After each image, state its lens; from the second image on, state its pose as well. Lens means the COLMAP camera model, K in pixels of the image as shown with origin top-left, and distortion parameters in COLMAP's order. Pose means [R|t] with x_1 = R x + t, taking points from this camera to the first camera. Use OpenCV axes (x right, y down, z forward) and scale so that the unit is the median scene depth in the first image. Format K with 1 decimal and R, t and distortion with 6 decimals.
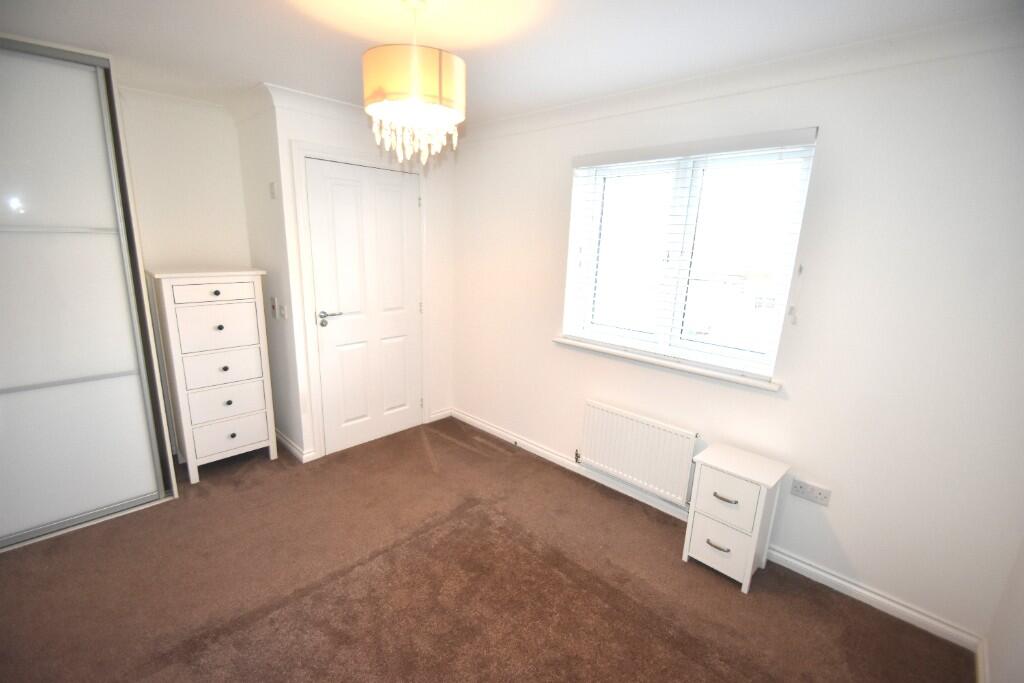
lens RADIAL K [[446.7, 0, 497.5], [0, 446.7, 353.2], [0, 0, 1]] dist [0.001350, -0.010598]
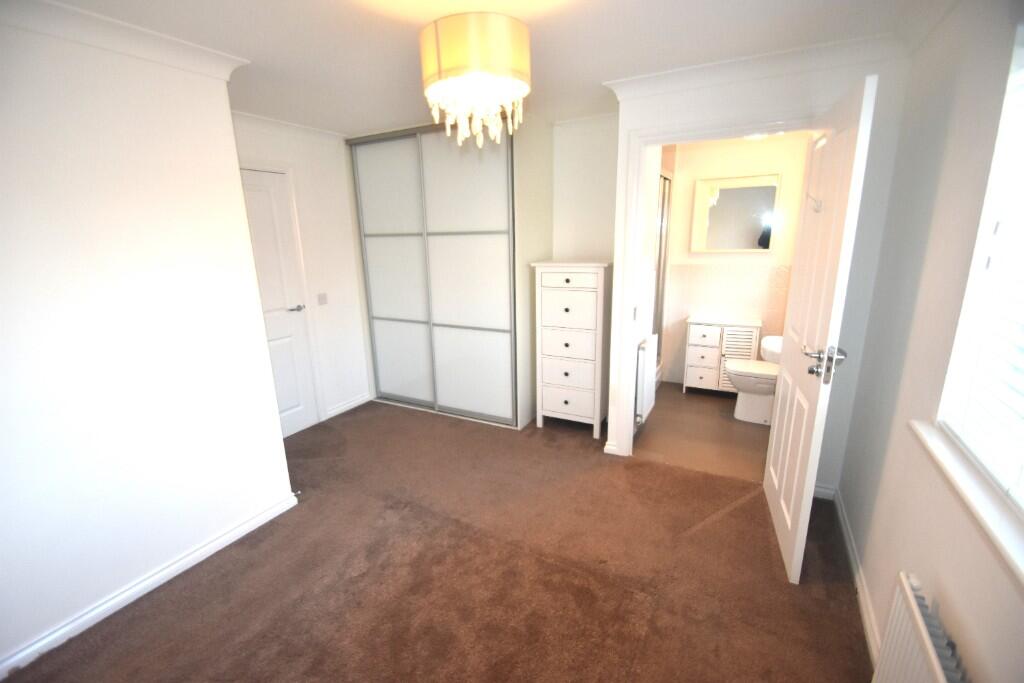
lens RADIAL K [[446.7, 0, 497.5], [0, 446.7, 353.2], [0, 0, 1]] dist [0.001350, -0.010598]
pose [[0.258876, 0.208687, -0.943098, 0.487209], [-0.202530, 0.966405, 0.158251, -0.099470], [0.944439, 0.150039, 0.292444, 0.505967]]
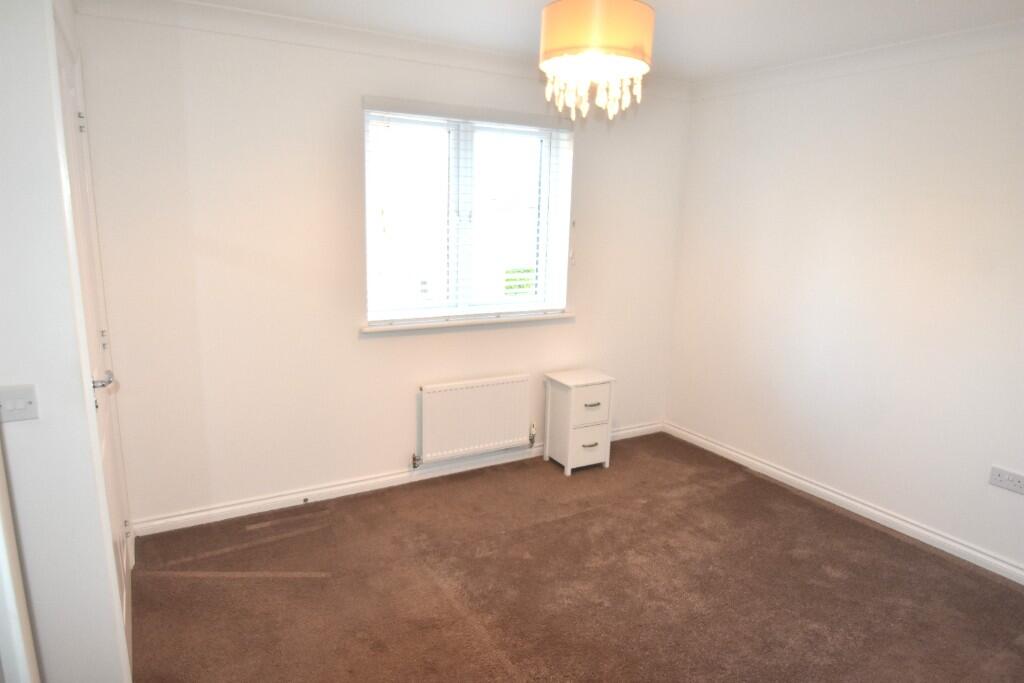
lens RADIAL K [[653.2, 0, 512.0], [0, 653.2, 341.5], [0, 0, 1]] dist [-0.001182, -0.000192]
pose [[0.242920, -0.218437, 0.945132, -0.939954], [0.215193, 0.962175, 0.167067, -0.155440], [-0.945876, 0.162802, 0.280738, 0.488574]]
